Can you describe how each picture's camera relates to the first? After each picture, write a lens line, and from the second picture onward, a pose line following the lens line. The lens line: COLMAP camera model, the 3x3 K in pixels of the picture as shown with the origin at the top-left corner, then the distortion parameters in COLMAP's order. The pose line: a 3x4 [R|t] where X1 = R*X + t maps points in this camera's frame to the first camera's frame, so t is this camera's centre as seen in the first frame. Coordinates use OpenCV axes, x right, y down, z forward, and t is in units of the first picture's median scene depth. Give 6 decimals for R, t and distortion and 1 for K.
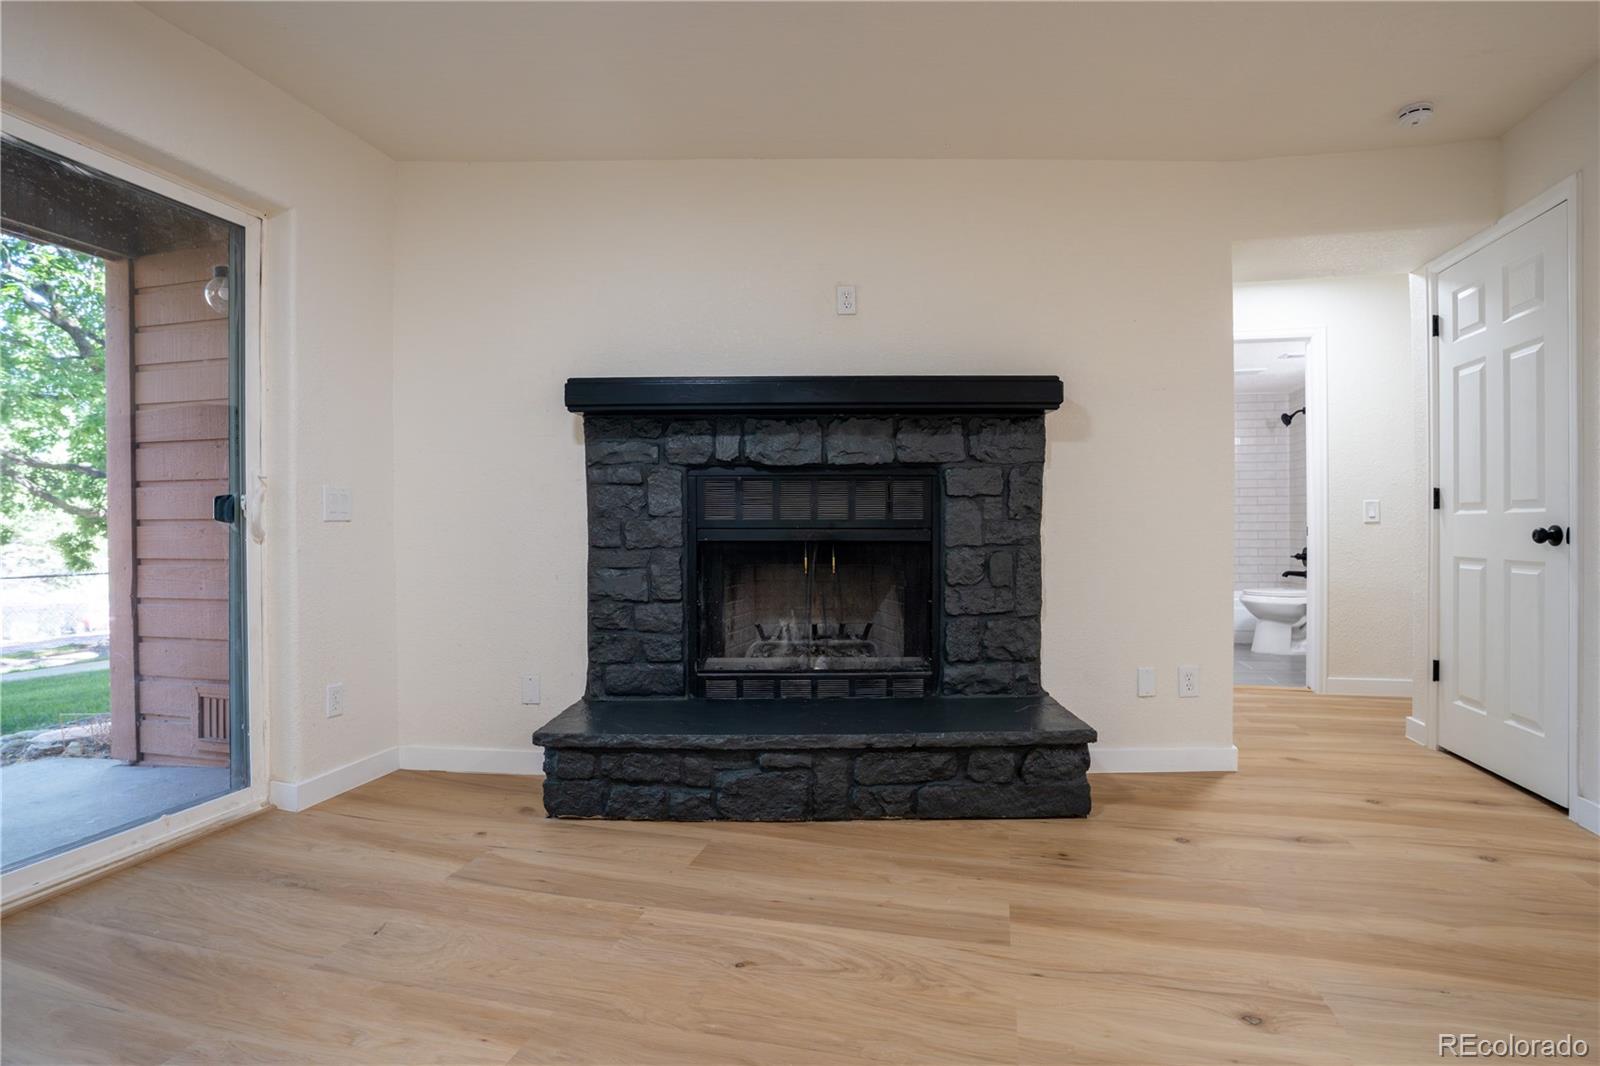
lens RADIAL K [[760.7, 0, 802.0], [0, 760.7, 532.2], [0, 0, 1]] dist [0.000544, 0.000367]
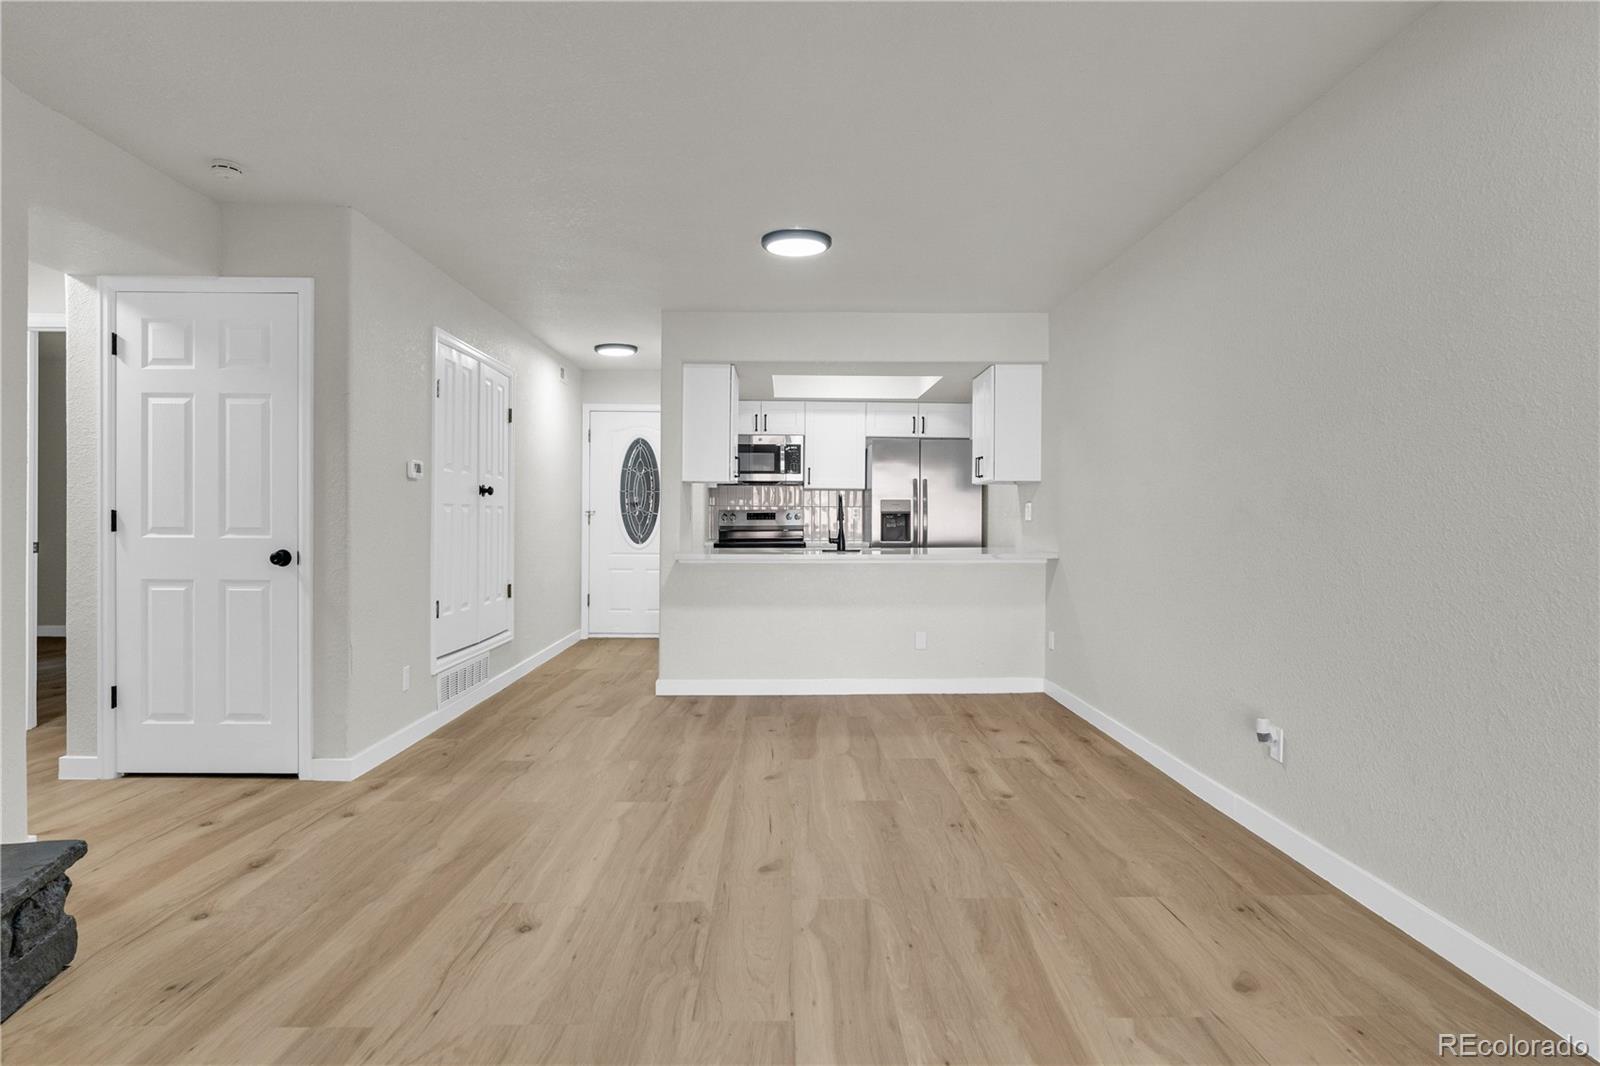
lens RADIAL K [[929.7, 0, 801.4], [0, 929.7, 521.9], [0, 0, 1]] dist [0.001319, 0.000169]
pose [[-0.222781, -0.002141, 0.974866, -0.667681], [0.002529, 0.999993, 0.002774, -0.056011], [-0.974865, 0.003083, -0.222774, 0.512262]]
